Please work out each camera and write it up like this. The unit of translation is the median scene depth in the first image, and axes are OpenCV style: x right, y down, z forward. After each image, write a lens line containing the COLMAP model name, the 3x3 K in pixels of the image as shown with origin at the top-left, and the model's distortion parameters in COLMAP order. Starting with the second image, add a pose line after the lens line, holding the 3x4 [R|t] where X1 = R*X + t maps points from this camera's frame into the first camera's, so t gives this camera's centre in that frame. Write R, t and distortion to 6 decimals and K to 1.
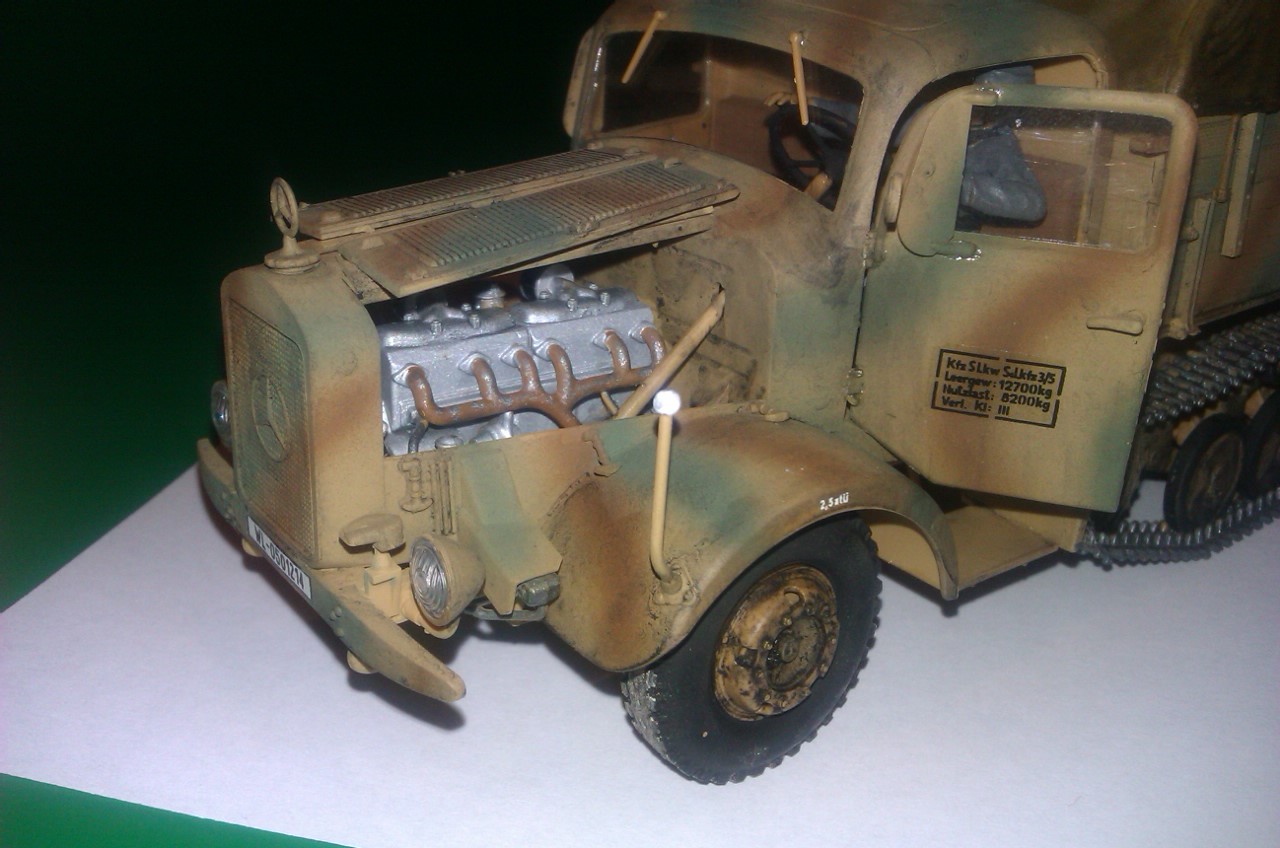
lens RADIAL K [[1310.2, 0, 621.7], [0, 1310.2, 426.8], [0, 0, 1]] dist [0.138262, -0.505805]
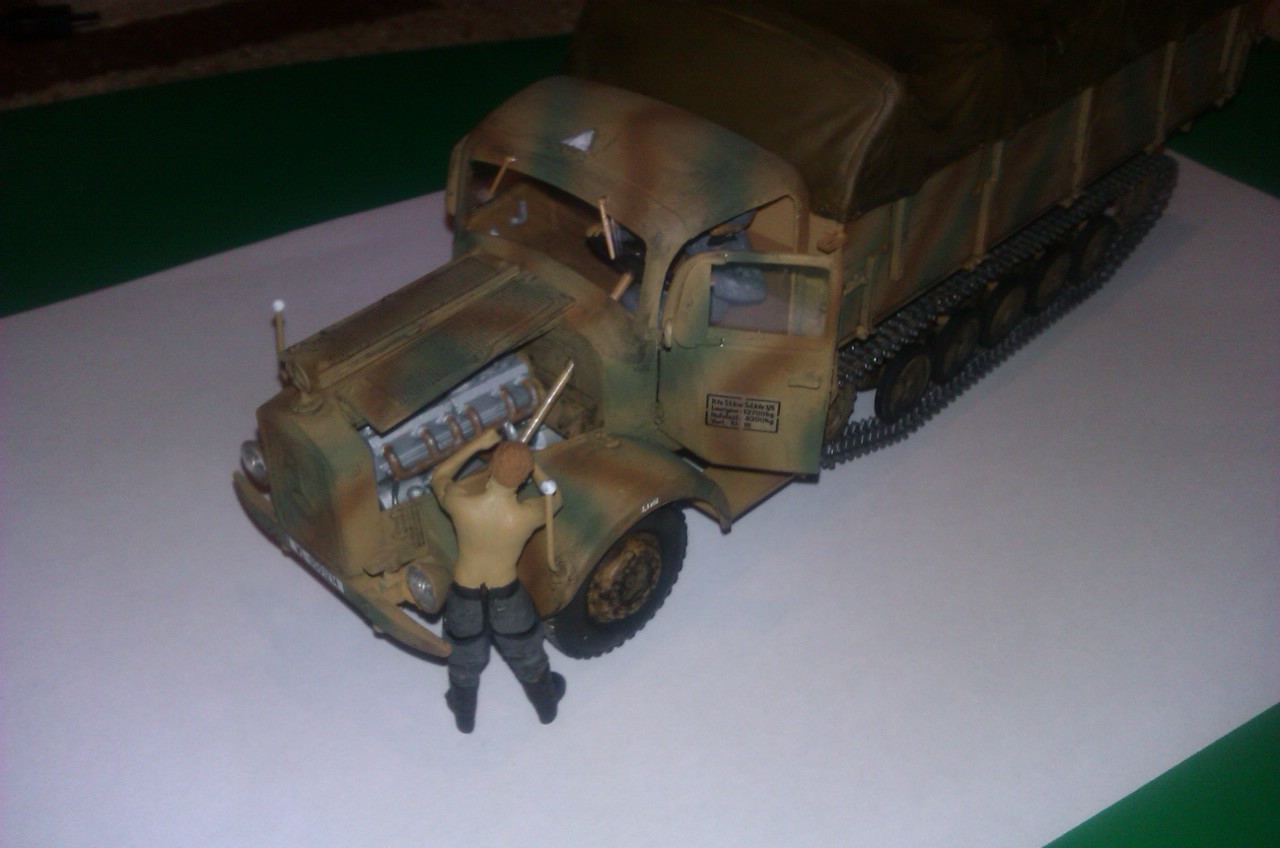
lens RADIAL K [[1310.2, 0, 621.7], [0, 1310.2, 426.8], [0, 0, 1]] dist [0.138262, -0.505805]
pose [[0.989149, -0.114955, 0.091485, -0.017282], [0.090863, 0.968002, 0.233916, -0.410927], [-0.115448, -0.223065, 0.967943, -0.575467]]
